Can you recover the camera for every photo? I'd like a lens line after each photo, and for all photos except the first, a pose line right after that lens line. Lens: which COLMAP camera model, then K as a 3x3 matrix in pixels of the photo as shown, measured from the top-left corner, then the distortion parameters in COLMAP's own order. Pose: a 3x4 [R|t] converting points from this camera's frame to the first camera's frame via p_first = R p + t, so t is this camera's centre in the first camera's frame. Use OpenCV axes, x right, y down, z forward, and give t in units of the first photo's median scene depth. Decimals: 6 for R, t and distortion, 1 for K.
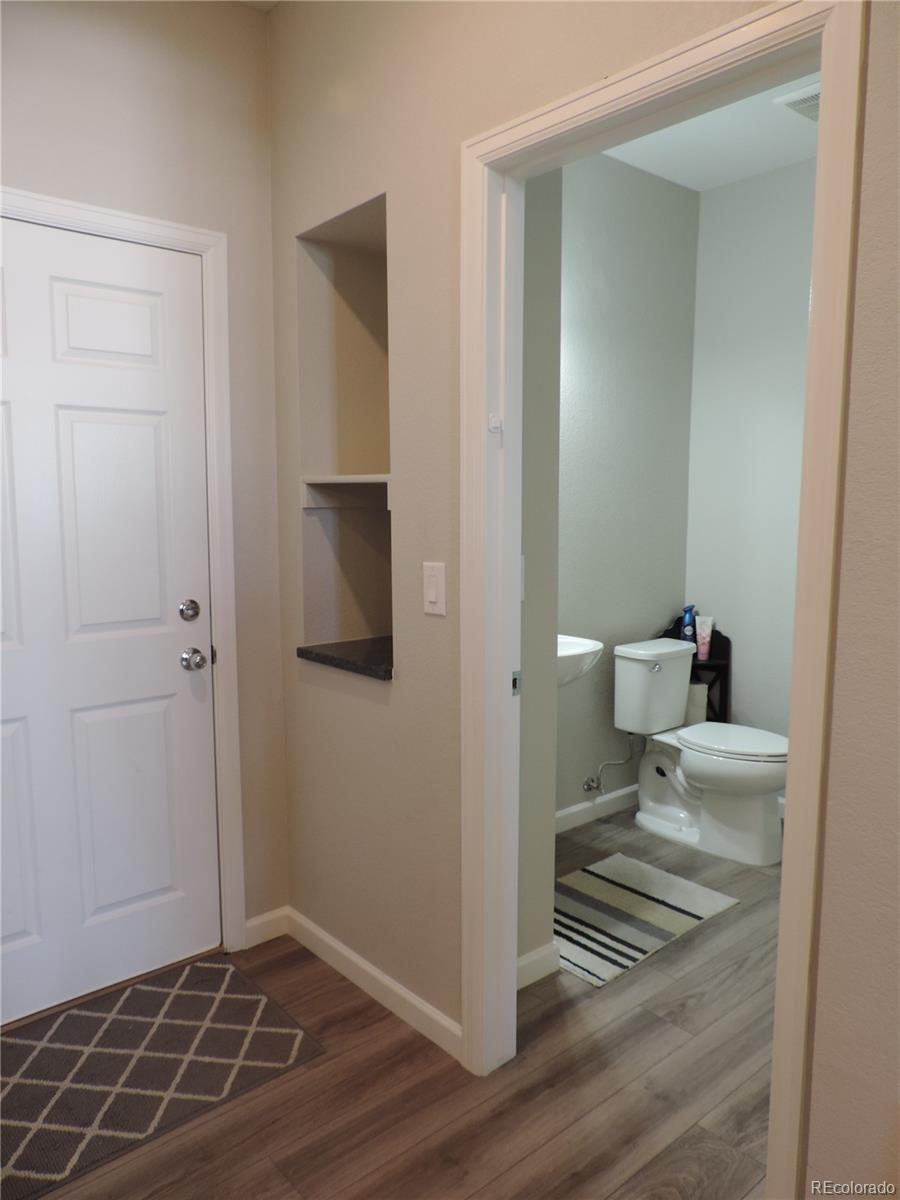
lens RADIAL K [[852.2, 0, 450.0], [0, 852.2, 600.0], [0, 0, 1]] dist [-0.012230, -0.005684]
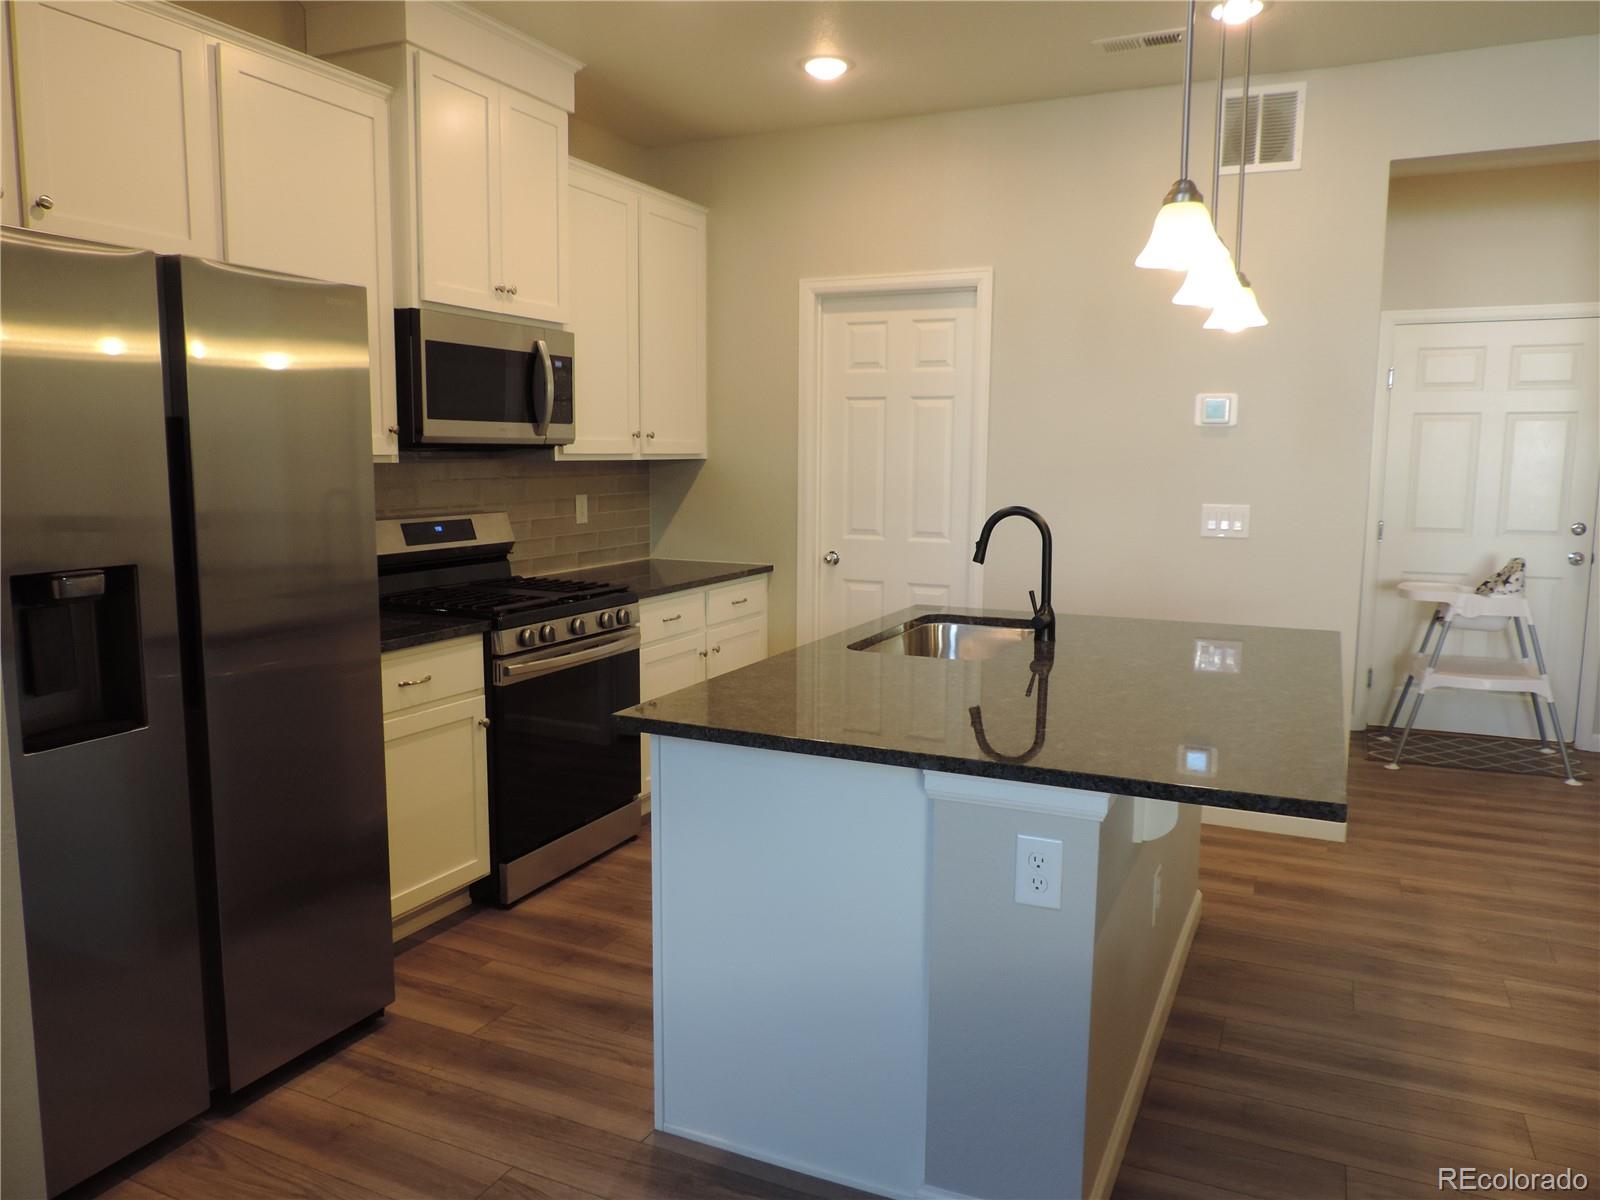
lens RADIAL K [[1136.2, 0, 804.0], [0, 1136.2, 599.6], [0, 0, 1]] dist [-0.012230, -0.005684]
pose [[0.408824, 0.120275, -0.904653, 1.091280], [-0.115084, 0.990158, 0.079636, 0.147565], [0.905328, 0.071554, 0.418642, -1.290611]]
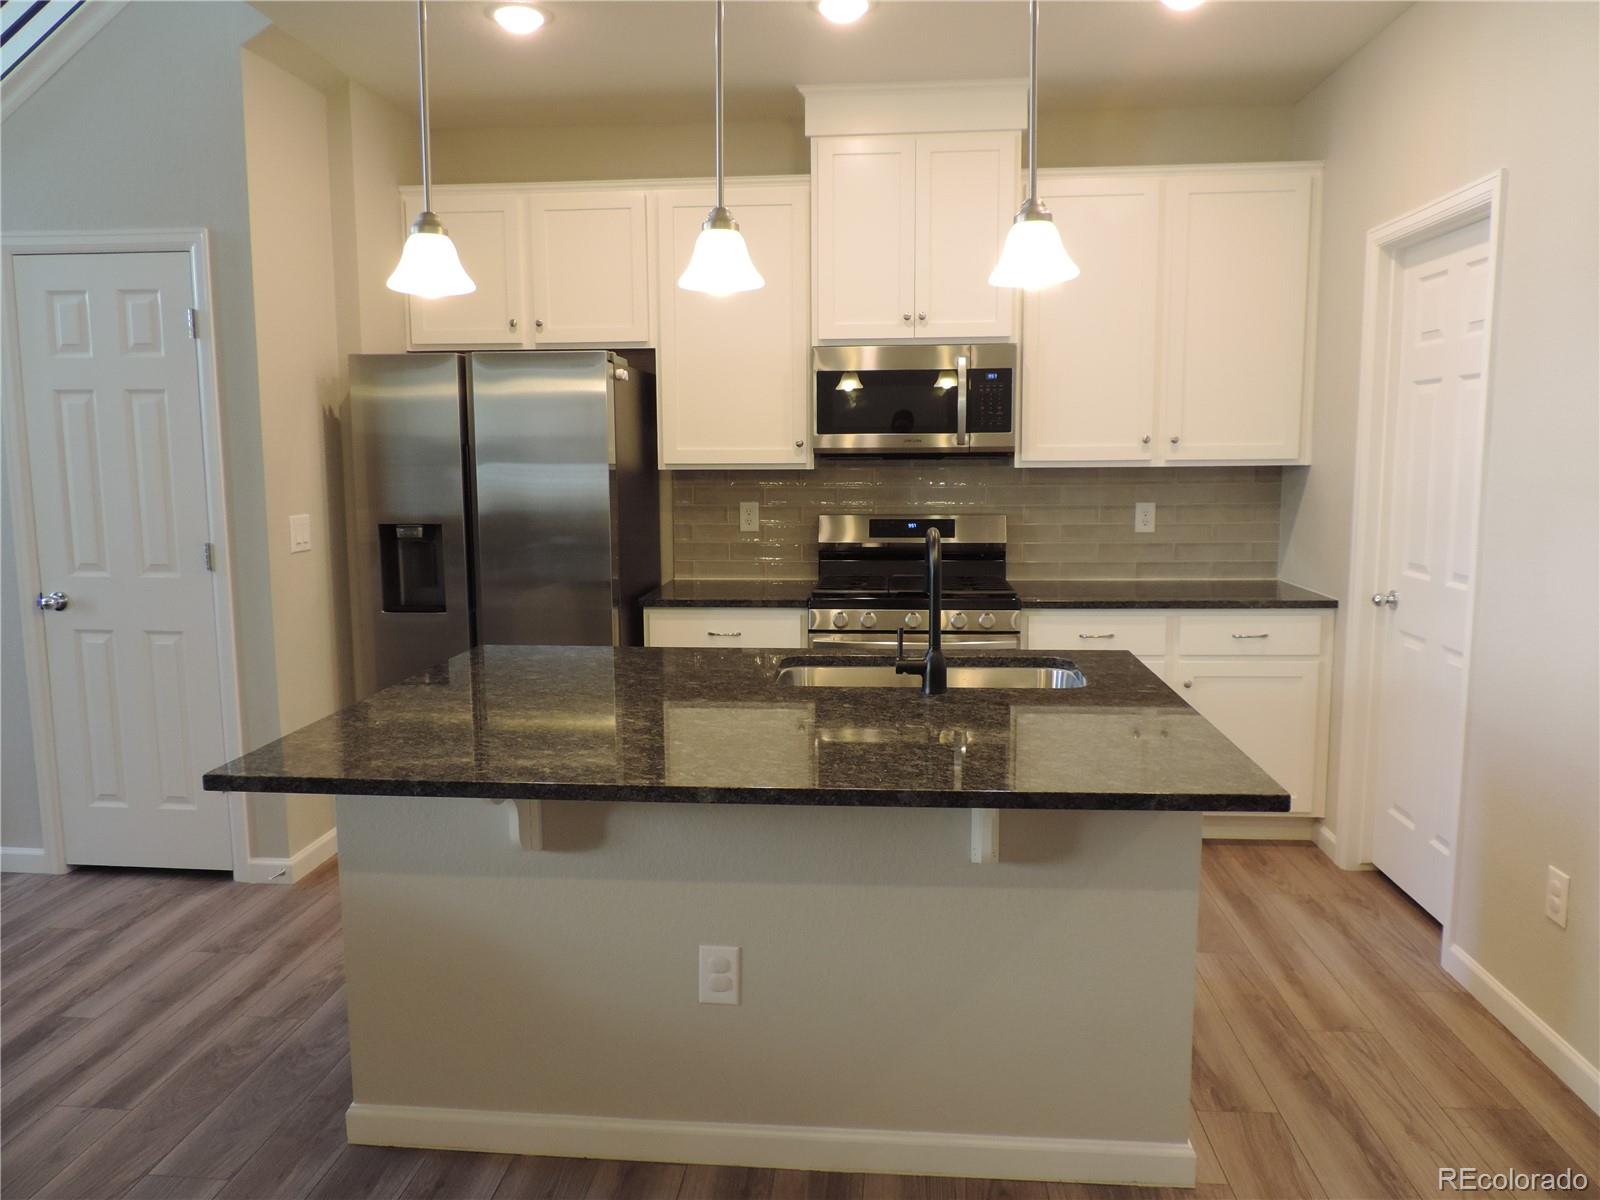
lens RADIAL K [[1136.2, 0, 804.0], [0, 1136.2, 599.6], [0, 0, 1]] dist [-0.012230, -0.005684]
pose [[-0.715117, 0.096870, -0.692260, 0.859603], [-0.075432, 0.973873, 0.214199, -0.034067], [0.694923, 0.205396, -0.689126, 0.102013]]
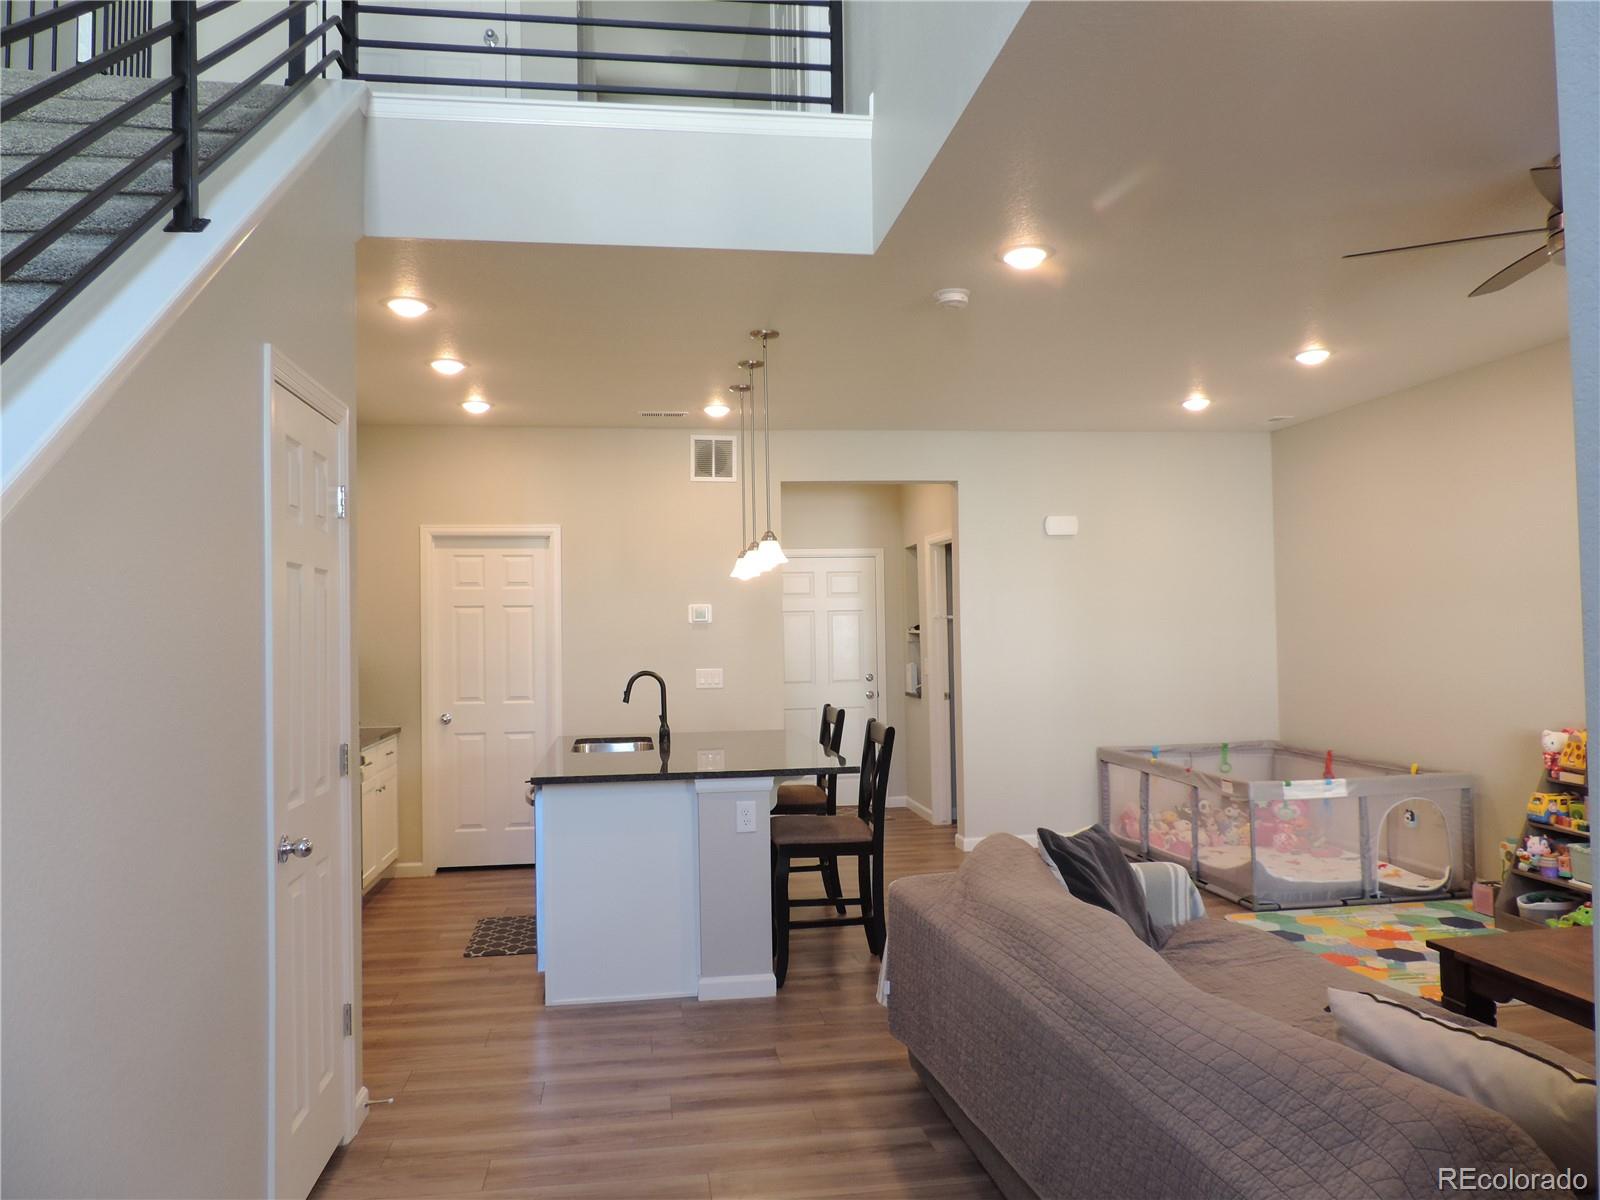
lens RADIAL K [[1136.2, 0, 804.0], [0, 1136.2, 599.6], [0, 0, 1]] dist [-0.012230, -0.005684]
pose [[0.846088, -0.028800, -0.532264, 1.544928], [-0.048238, 0.990305, -0.130263, 0.259878], [0.530856, 0.135890, 0.836496, -2.339049]]
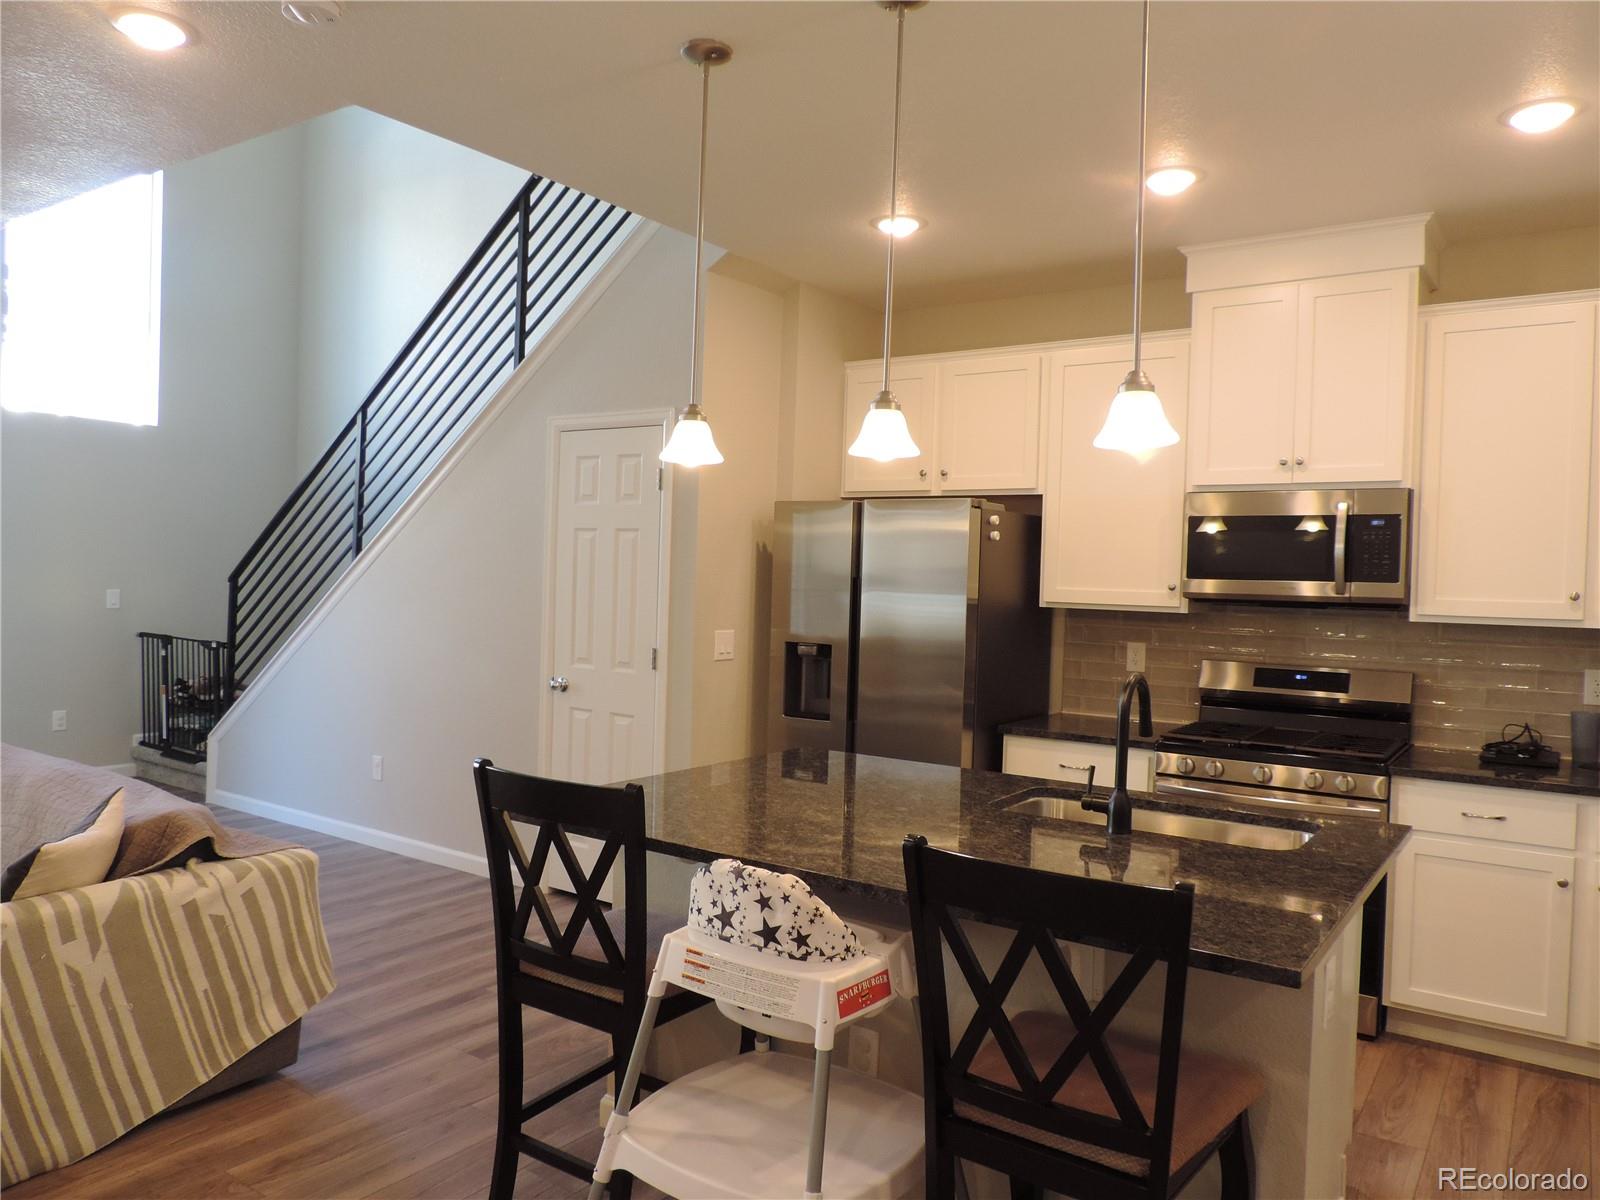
lens RADIAL K [[1124.7, 0, 800.0], [0, 1124.7, 600.0], [0, 0, 1]] dist [-0.052682, 0.034893]
pose [[-0.969290, -0.022000, -0.244933, 0.607839], [-0.055732, 0.989728, 0.131654, -0.069332], [0.239520, 0.141261, -0.960560, 0.373685]]
